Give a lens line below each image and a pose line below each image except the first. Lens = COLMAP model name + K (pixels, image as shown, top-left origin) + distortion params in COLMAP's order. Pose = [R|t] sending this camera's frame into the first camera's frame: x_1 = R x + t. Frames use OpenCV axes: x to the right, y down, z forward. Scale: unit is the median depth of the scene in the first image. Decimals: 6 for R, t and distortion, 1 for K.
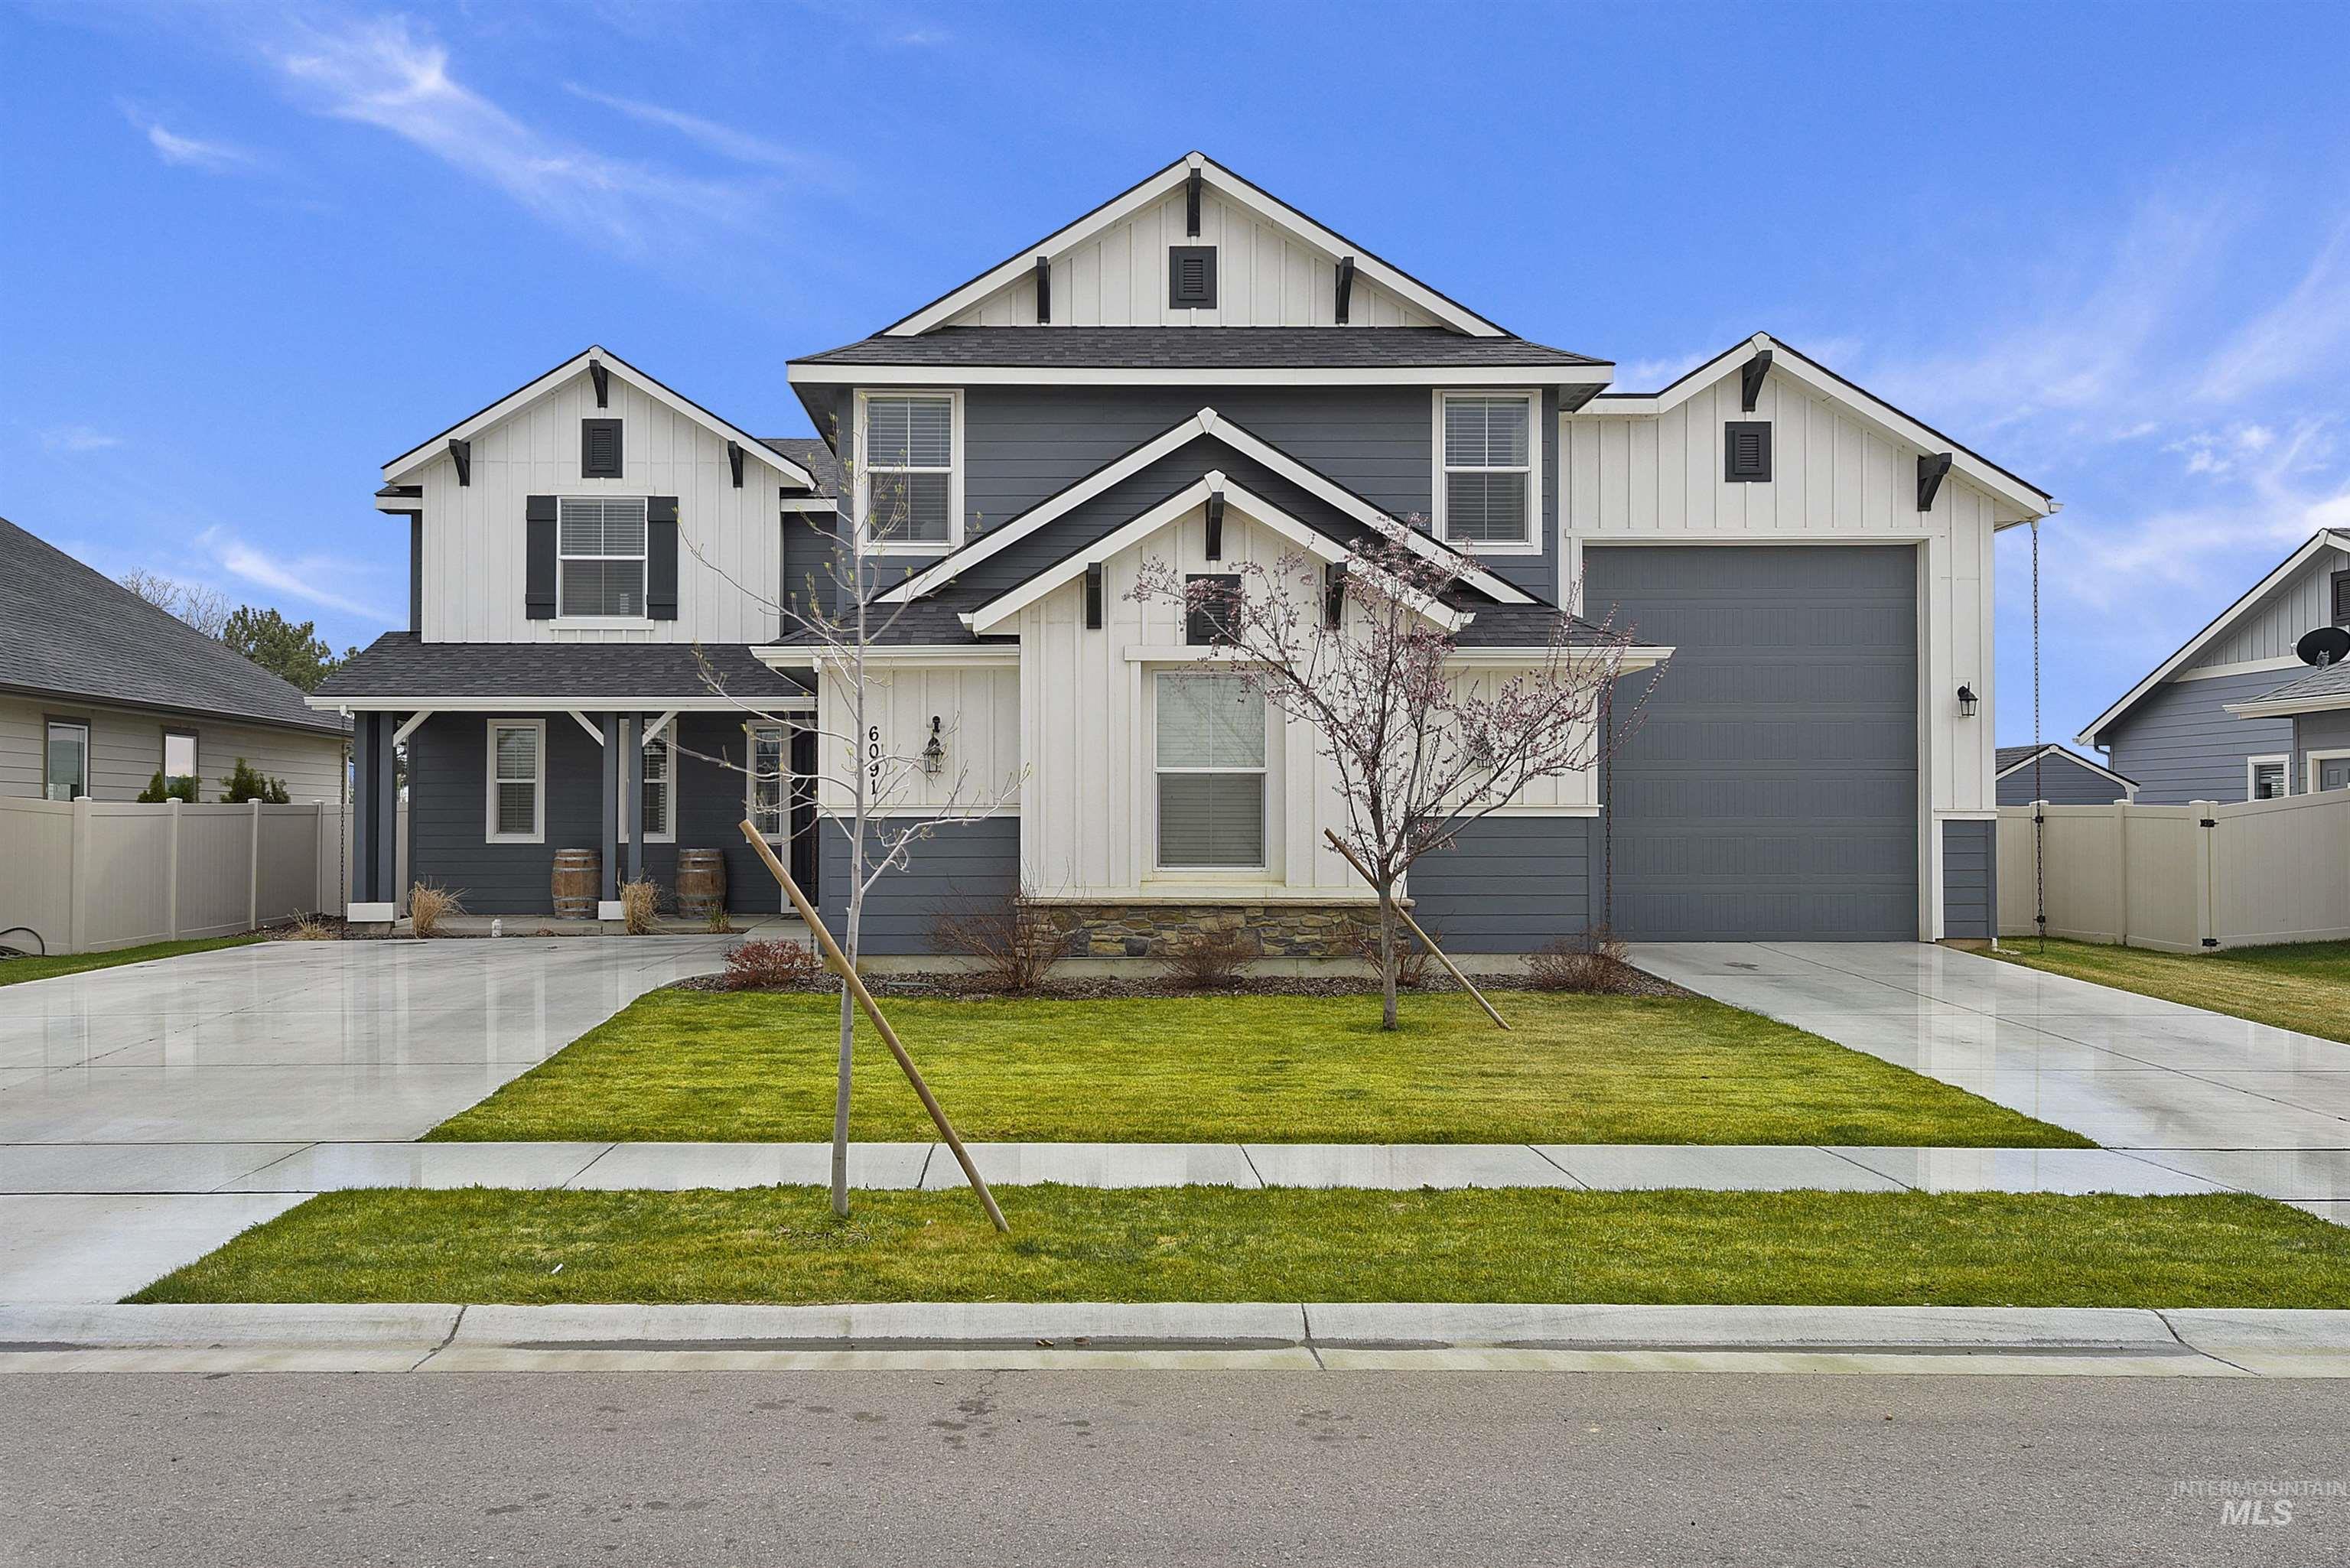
lens RADIAL K [[1792.7, 0, 1017.3], [0, 1792.7, 787.1], [0, 0, 1]] dist [-0.005119, 0.000404]
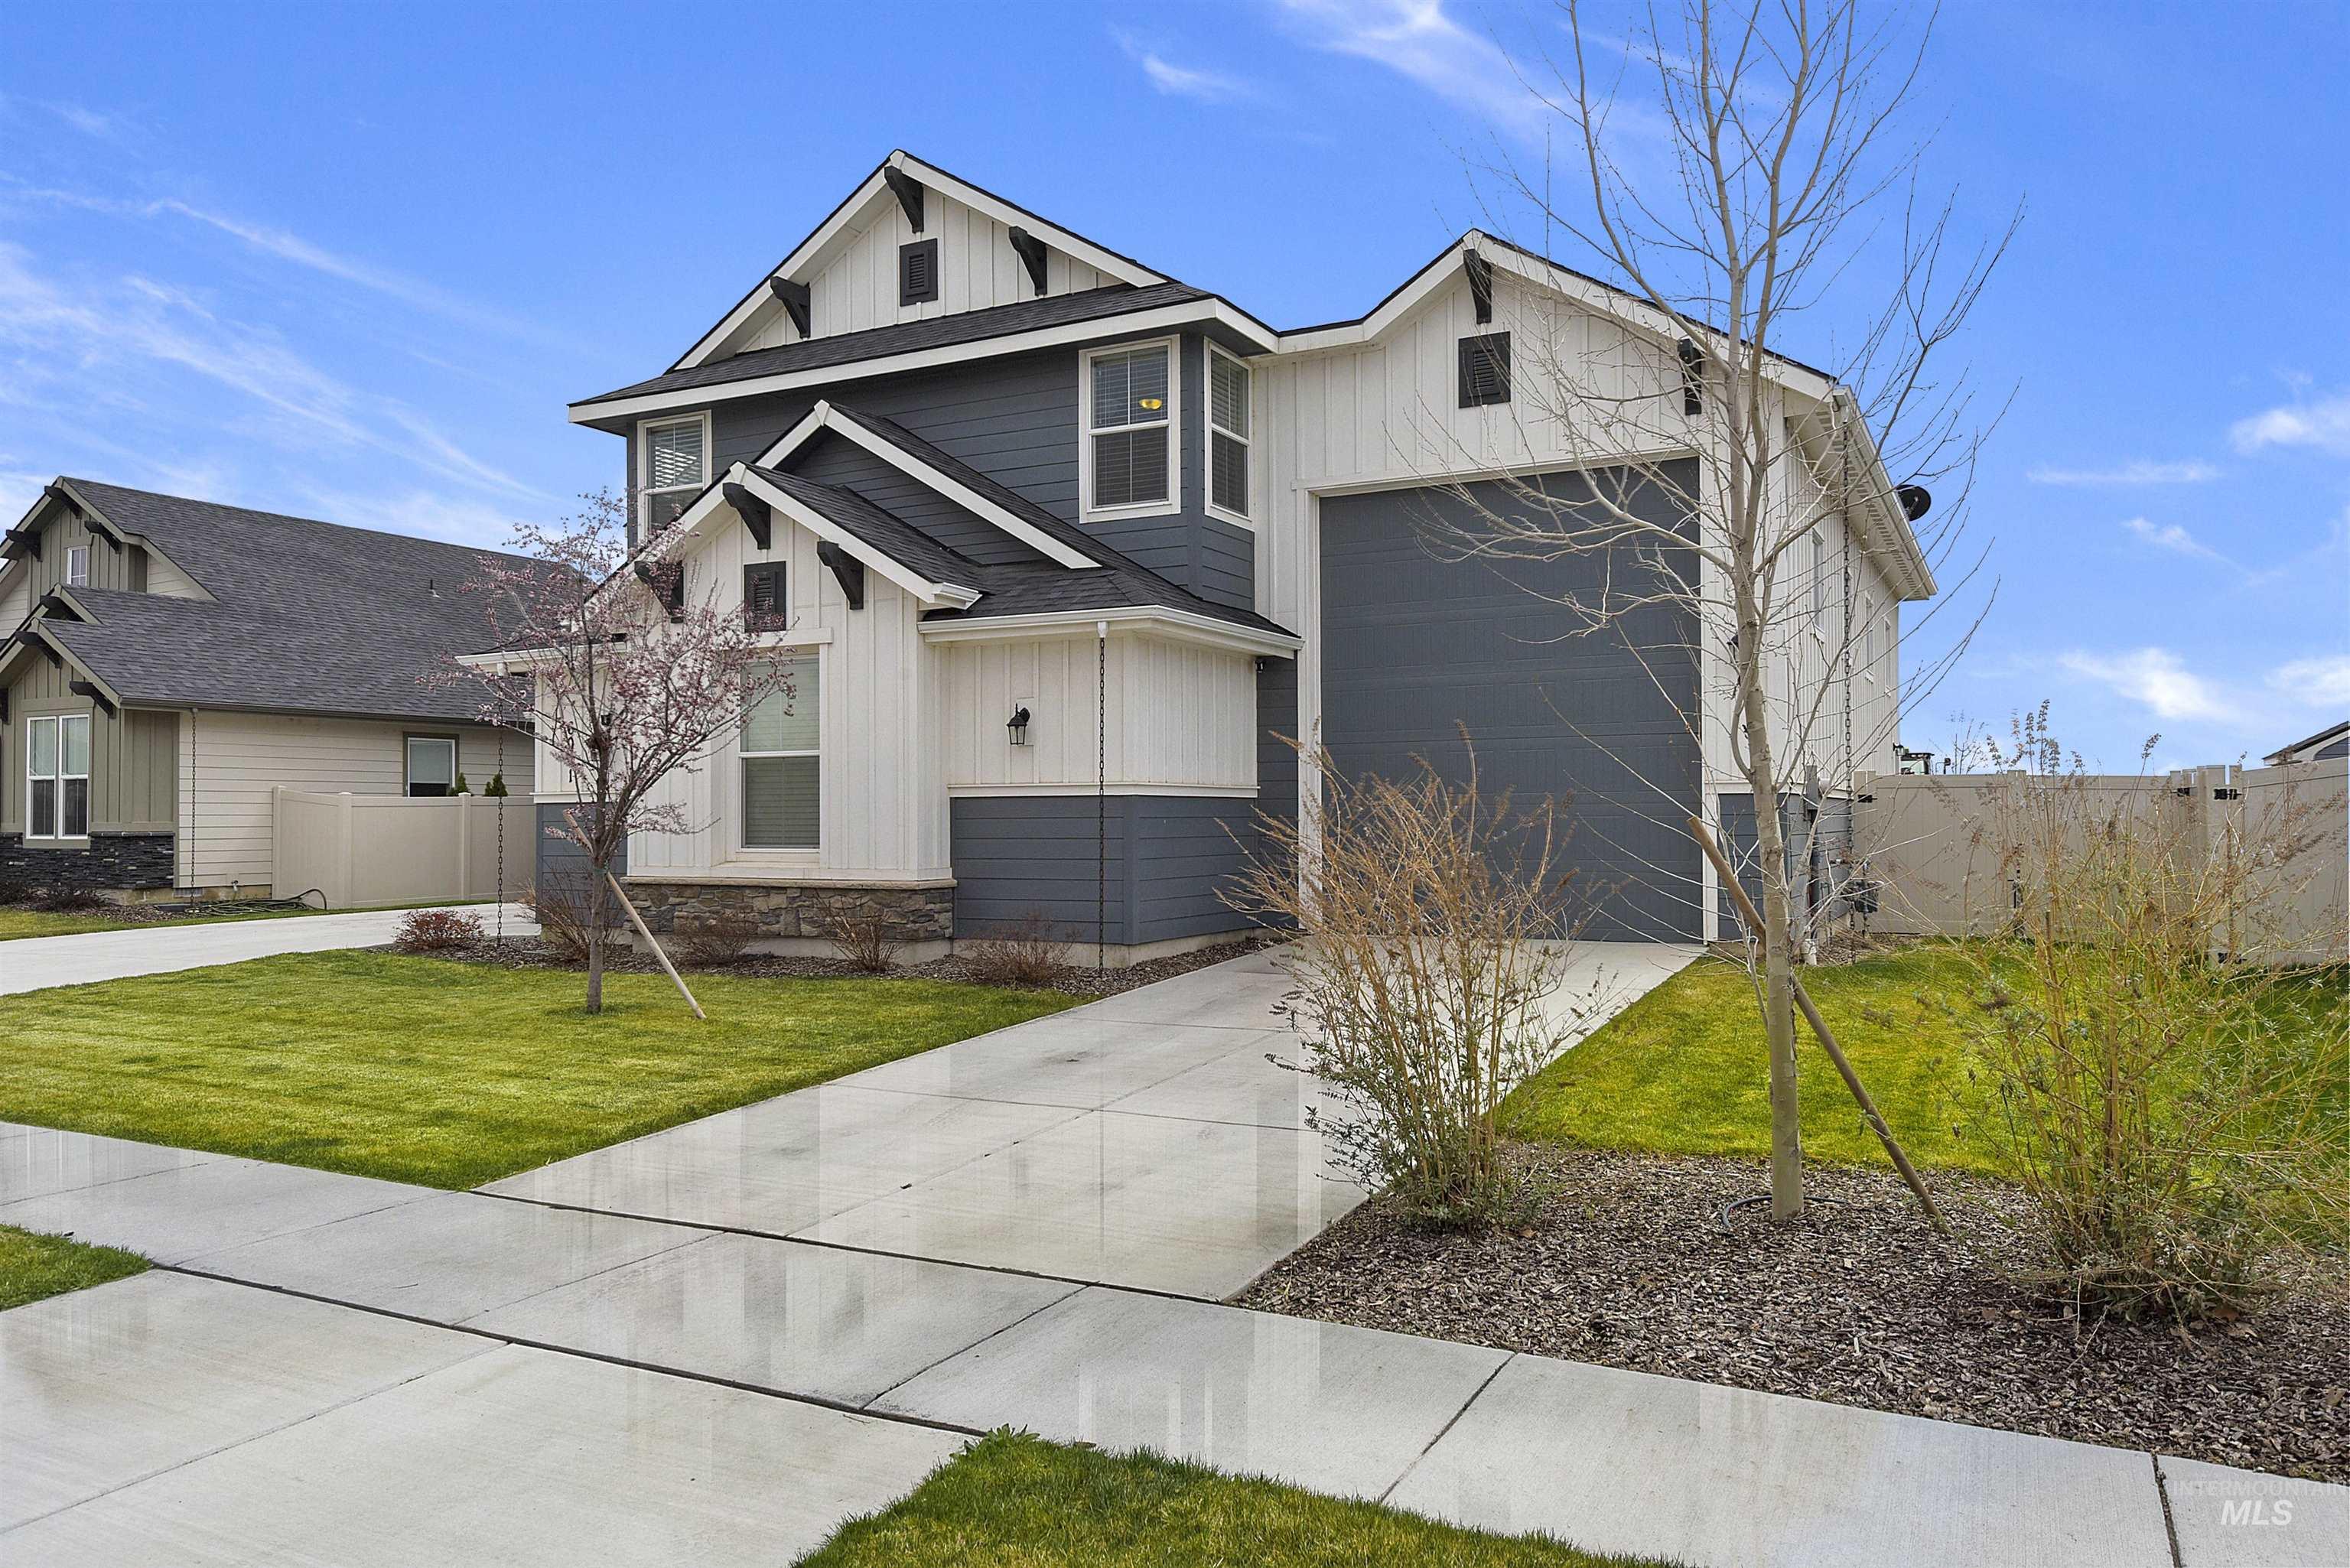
lens RADIAL K [[1559.7, 0, 1175.0], [0, 1559.7, 784.0], [0, 0, 1]] dist [0.003338, 0.001111]
pose [[0.894113, -0.014768, -0.447598, 0.623874], [0.015839, 0.999874, -0.001351, 0.011073], [0.447562, -0.005882, 0.894234, 0.266362]]
